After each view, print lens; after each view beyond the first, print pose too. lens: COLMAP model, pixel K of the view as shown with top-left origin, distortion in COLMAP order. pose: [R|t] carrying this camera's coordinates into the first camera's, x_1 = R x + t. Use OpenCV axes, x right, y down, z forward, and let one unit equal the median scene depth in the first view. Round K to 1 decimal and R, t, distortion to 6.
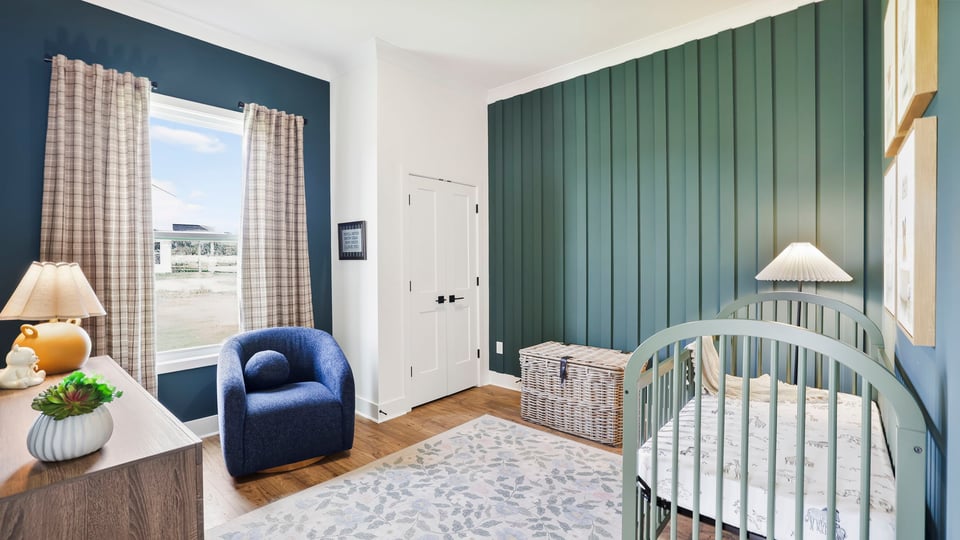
lens RADIAL K [[421.9, 0, 473.7], [0, 421.9, 255.3], [0, 0, 1]] dist [-0.031896, 0.007897]
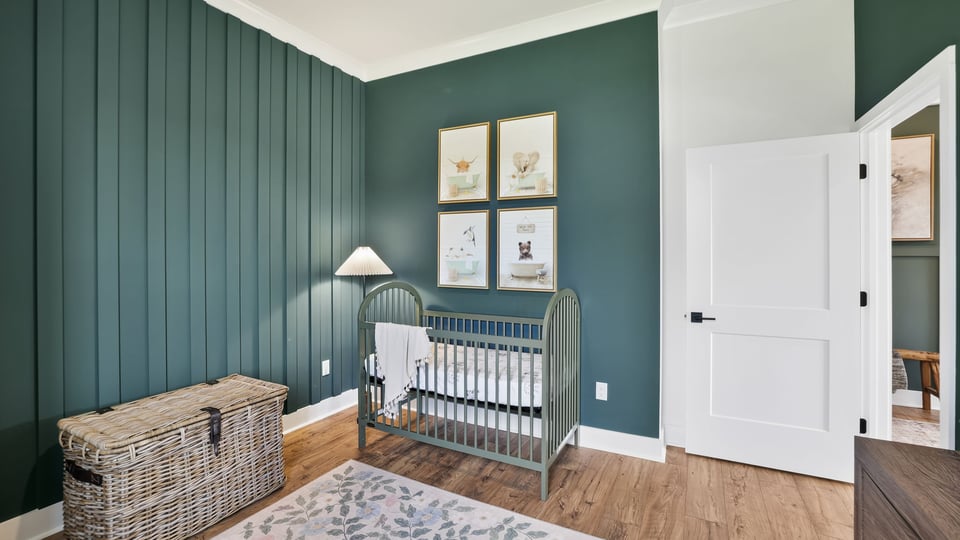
lens RADIAL K [[421.9, 0, 473.7], [0, 421.9, 255.3], [0, 0, 1]] dist [-0.031896, 0.007897]
pose [[-0.237549, 0.008001, 0.971343, -0.628093], [-0.018945, 0.999738, -0.012868, 0.004858], [-0.971191, -0.021459, -0.237335, 0.950567]]
